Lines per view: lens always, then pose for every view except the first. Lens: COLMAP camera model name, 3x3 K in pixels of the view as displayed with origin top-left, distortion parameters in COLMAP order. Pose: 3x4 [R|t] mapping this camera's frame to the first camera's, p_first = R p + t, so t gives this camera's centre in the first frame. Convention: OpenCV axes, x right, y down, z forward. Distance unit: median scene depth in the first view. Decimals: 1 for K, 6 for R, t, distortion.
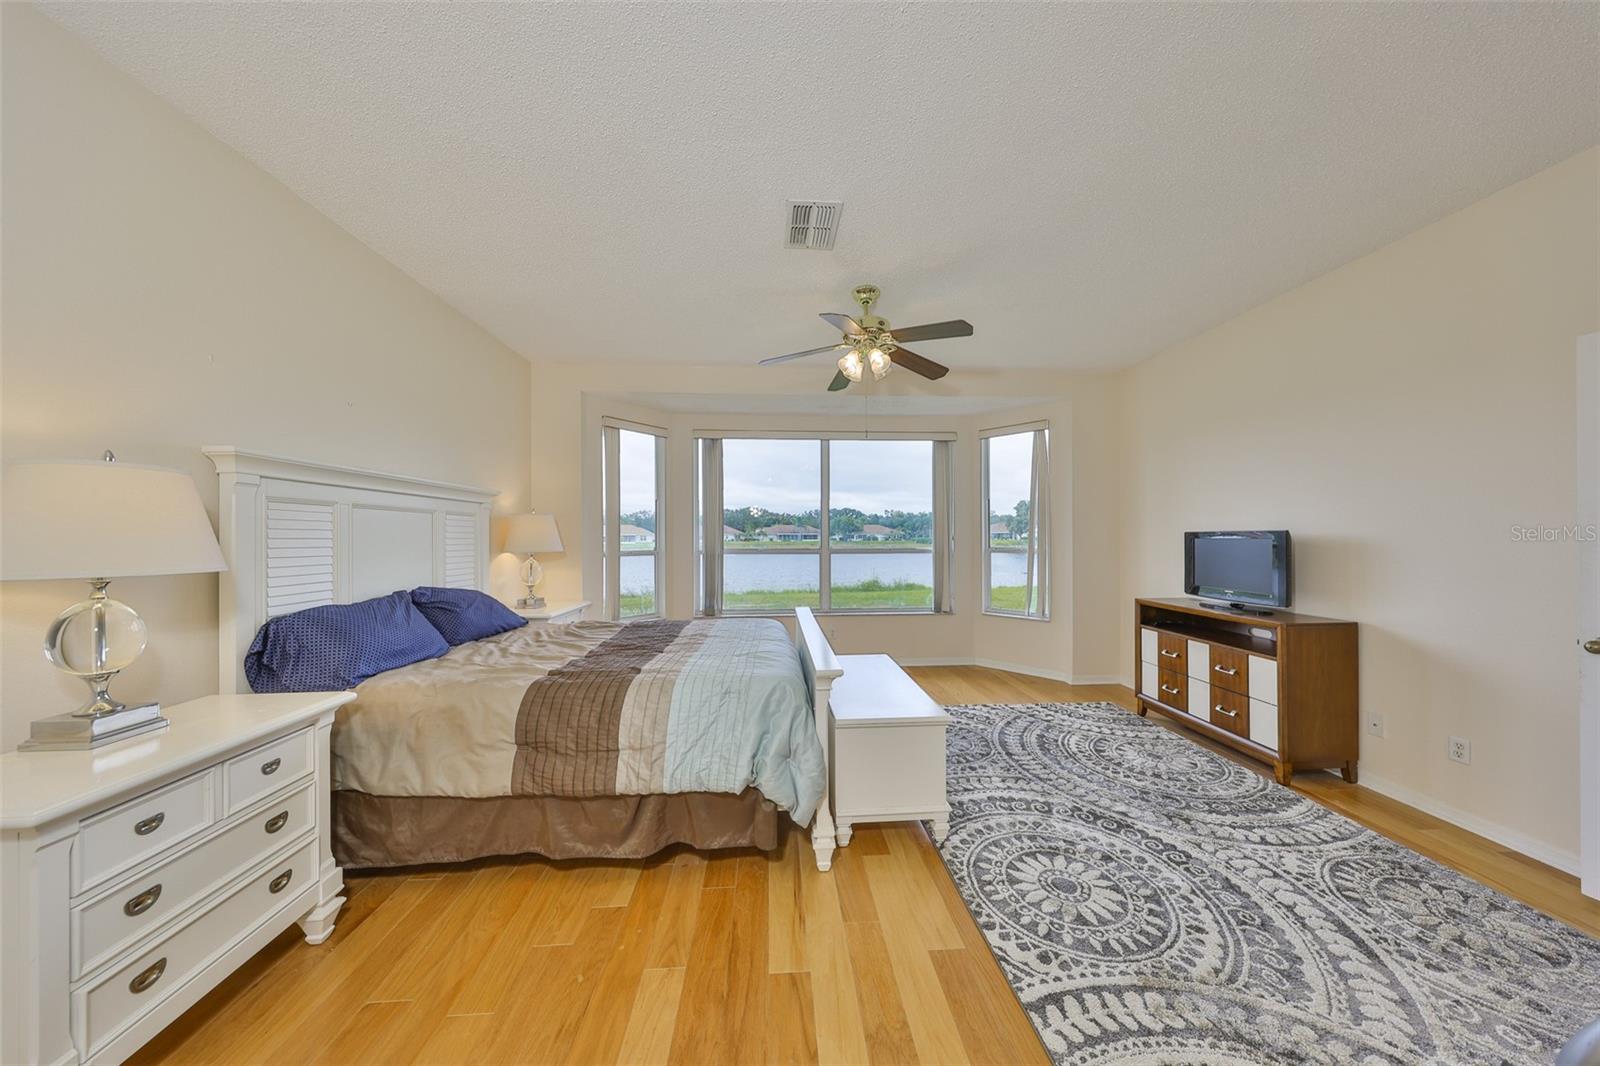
lens RADIAL K [[486.5, 0, 803.5], [0, 486.5, 535.0], [0, 0, 1]] dist [0.000254, 0.000013]
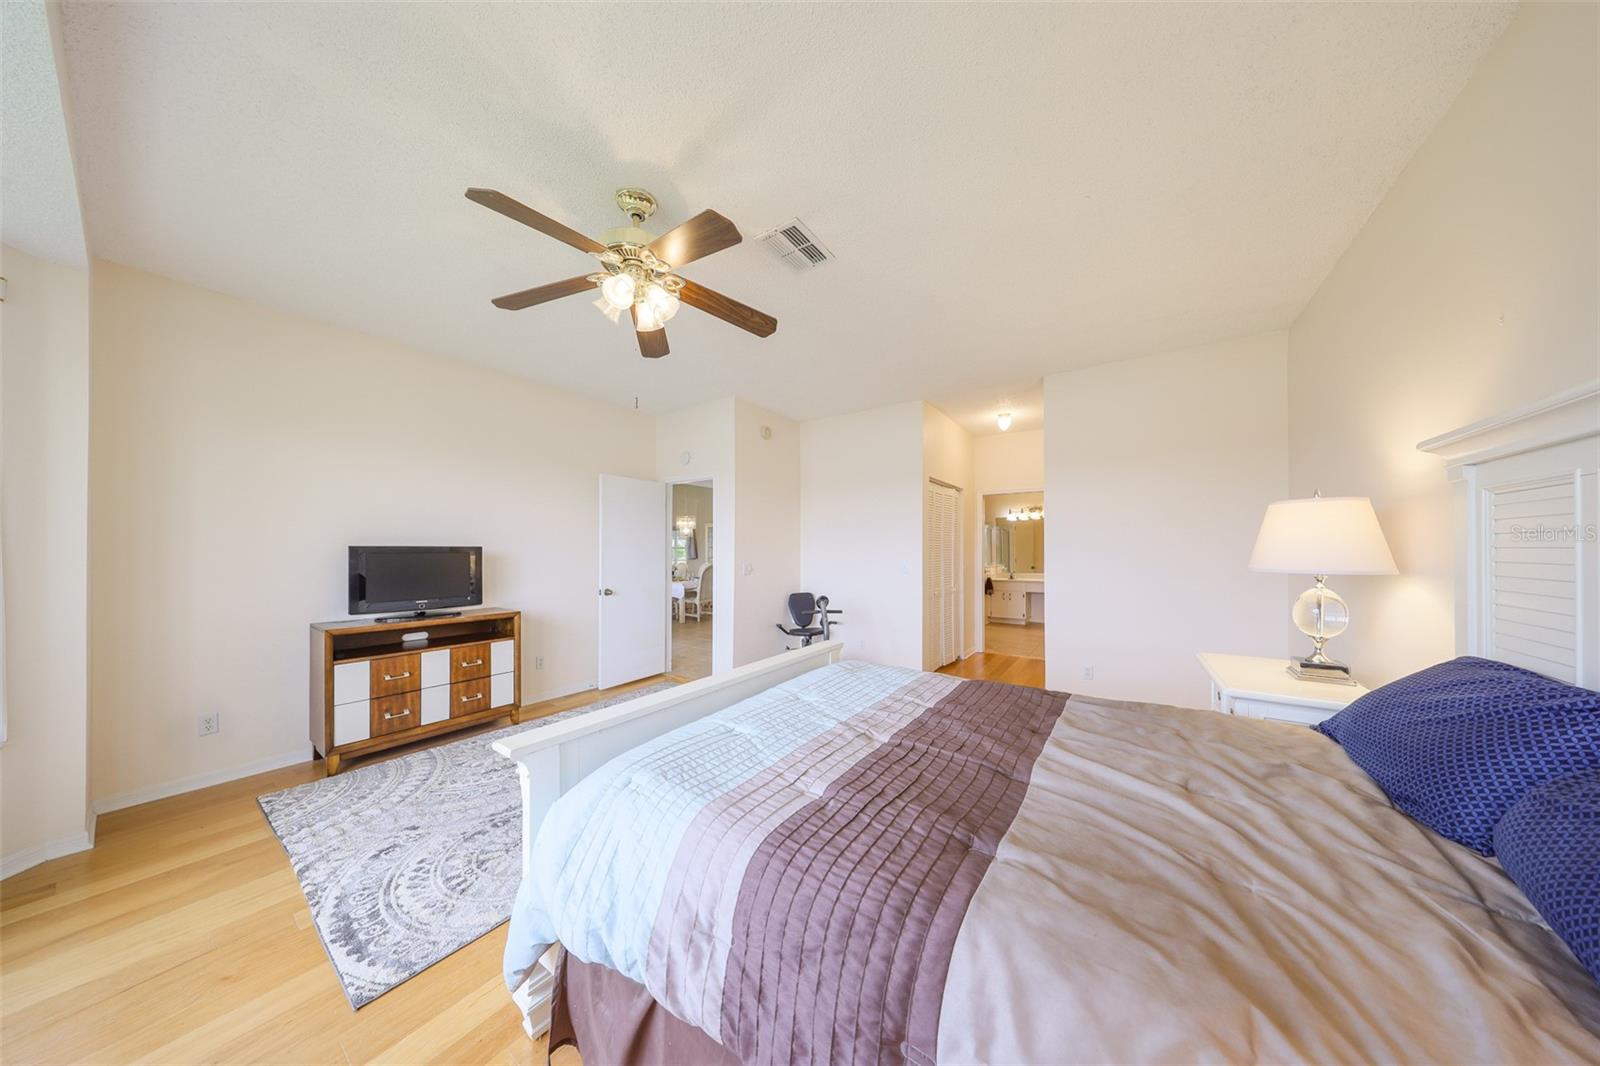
lens RADIAL K [[486.5, 0, 803.5], [0, 486.5, 535.0], [0, 0, 1]] dist [0.000254, 0.000013]
pose [[-0.763753, -0.000399, 0.645508, -0.461591], [-0.008419, 0.999921, -0.009343, -0.029532], [-0.645454, -0.012570, -0.763696, 1.172036]]
